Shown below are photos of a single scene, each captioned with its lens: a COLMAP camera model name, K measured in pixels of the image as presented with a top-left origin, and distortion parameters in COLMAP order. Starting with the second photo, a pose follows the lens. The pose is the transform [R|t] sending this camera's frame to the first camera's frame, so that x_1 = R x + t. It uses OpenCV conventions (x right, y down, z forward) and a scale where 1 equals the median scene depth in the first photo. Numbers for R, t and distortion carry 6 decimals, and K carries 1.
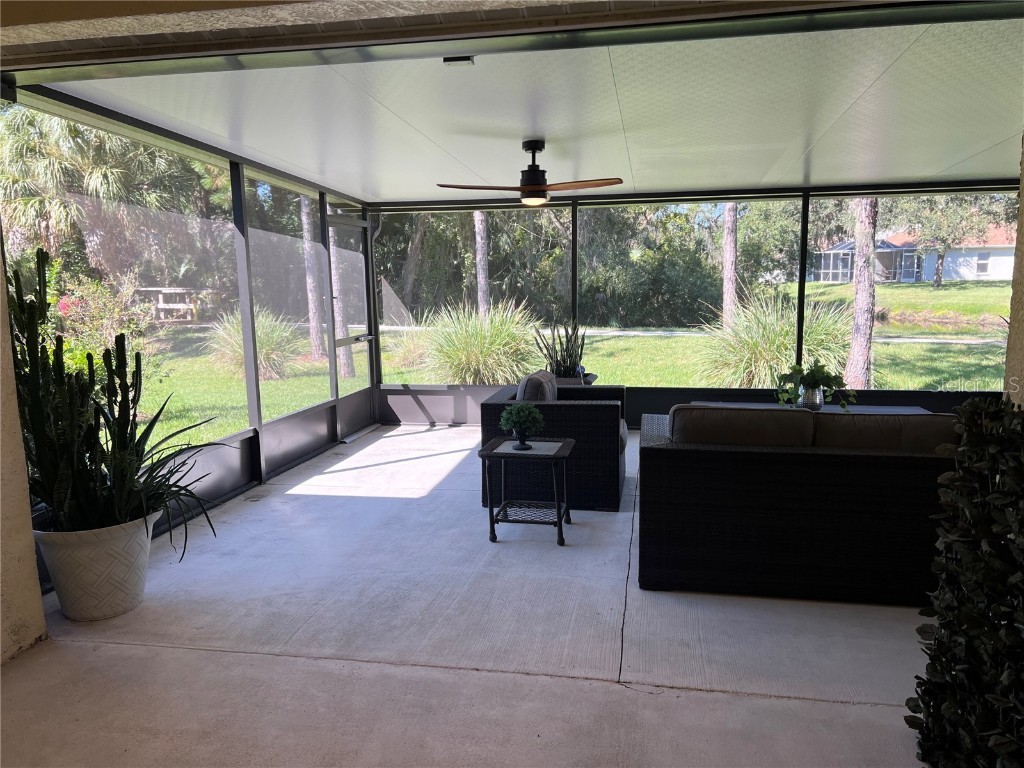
lens RADIAL K [[760.1, 0, 512.0], [0, 760.1, 384.0], [0, 0, 1]] dist [0.000661, 0.001921]
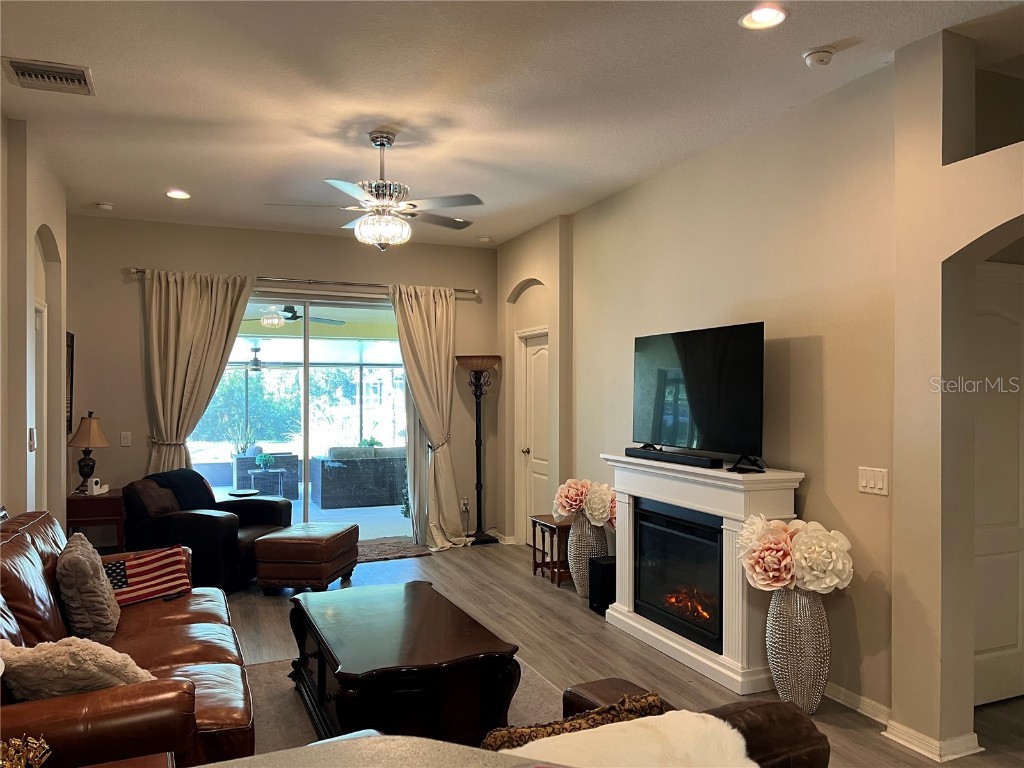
lens RADIAL K [[760.1, 0, 512.0], [0, 760.1, 384.0], [0, 0, 1]] dist [0.000661, 0.001921]
pose [[0.832315, 0.018423, 0.553996, -0.069443], [0.071166, 0.987624, -0.139762, 0.020383], [-0.549715, 0.155752, 0.820704, -0.154915]]
